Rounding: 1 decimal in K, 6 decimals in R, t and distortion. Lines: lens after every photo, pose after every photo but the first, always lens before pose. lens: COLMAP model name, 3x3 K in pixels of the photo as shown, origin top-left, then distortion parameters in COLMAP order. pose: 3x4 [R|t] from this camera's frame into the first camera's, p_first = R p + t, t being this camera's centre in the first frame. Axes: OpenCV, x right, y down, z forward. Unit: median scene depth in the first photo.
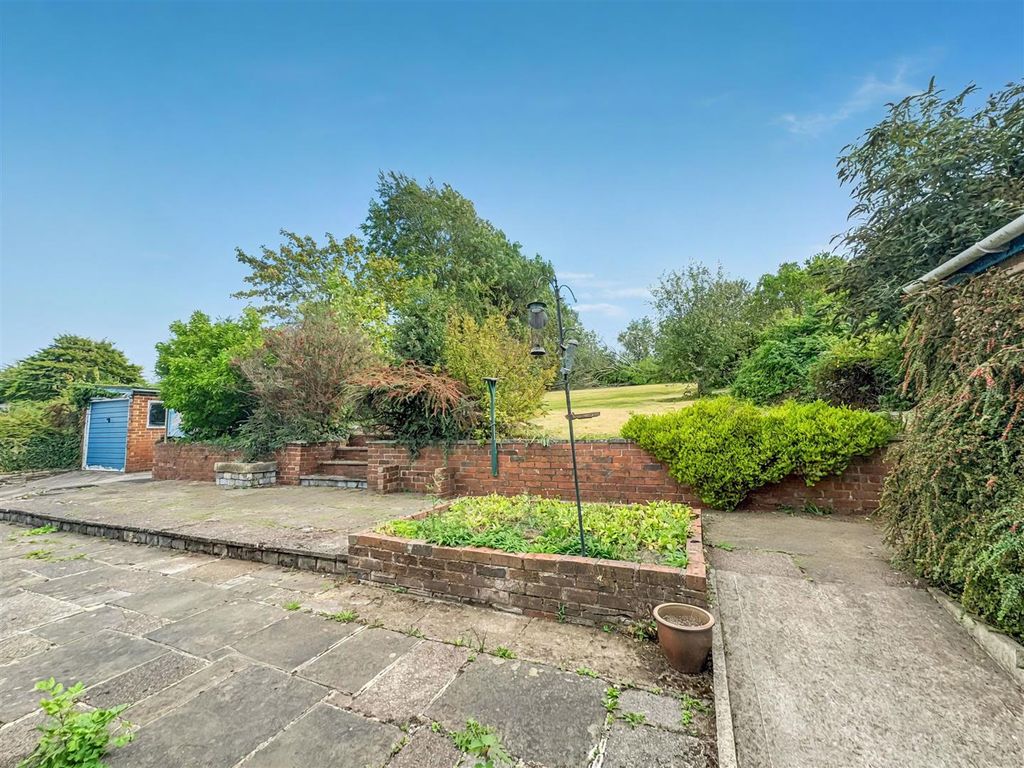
lens RADIAL K [[406.8, 0, 512.0], [0, 406.8, 384.0], [0, 0, 1]] dist [0.002286, -0.000892]
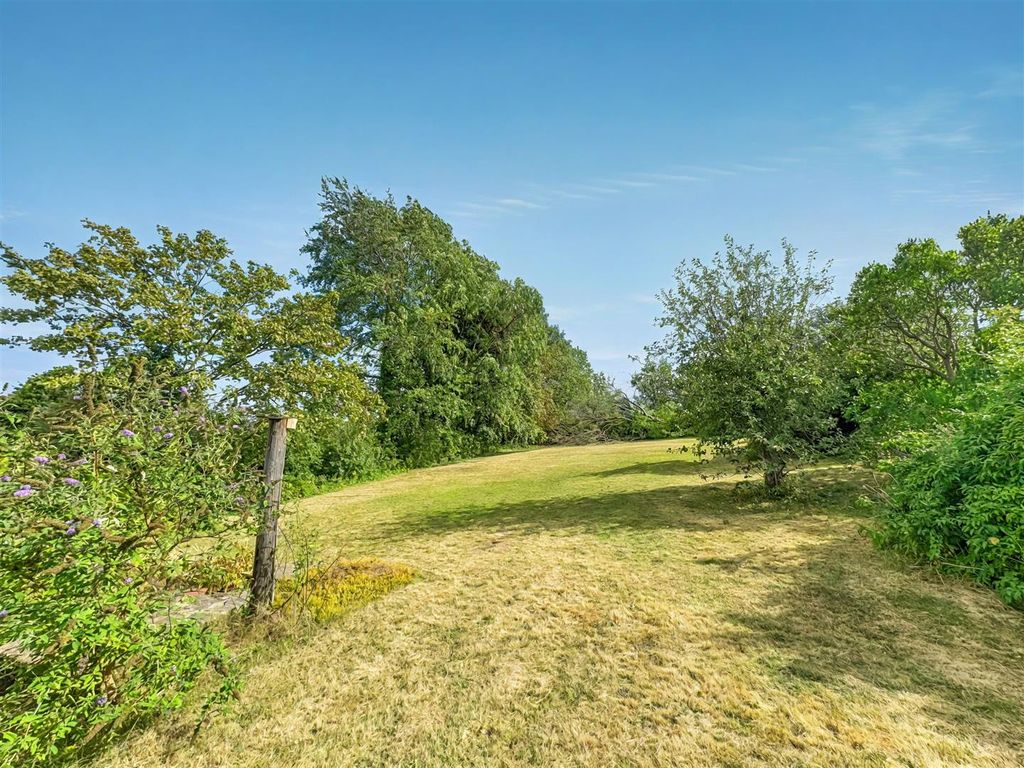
lens RADIAL K [[406.8, 0, 512.0], [0, 406.8, 384.0], [0, 0, 1]] dist [0.002286, -0.000892]
pose [[0.998874, -0.006488, -0.047004, 0.082506], [0.001403, 0.994212, -0.107424, -0.024950], [0.047429, 0.107237, 0.993102, 0.230131]]
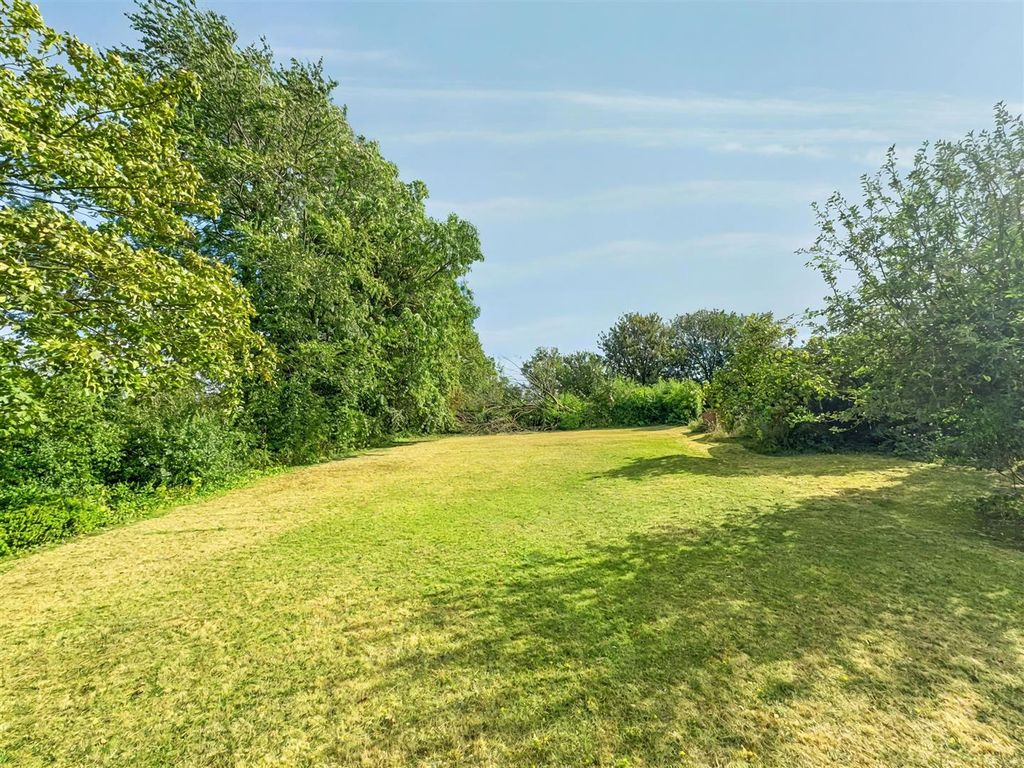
lens RADIAL K [[406.8, 0, 512.0], [0, 406.8, 384.0], [0, 0, 1]] dist [0.002286, -0.000892]
pose [[0.950221, 0.053037, 0.307029, -0.026123], [-0.026865, 0.995682, -0.088853, -0.013878], [-0.310416, 0.076181, 0.947543, 0.407041]]
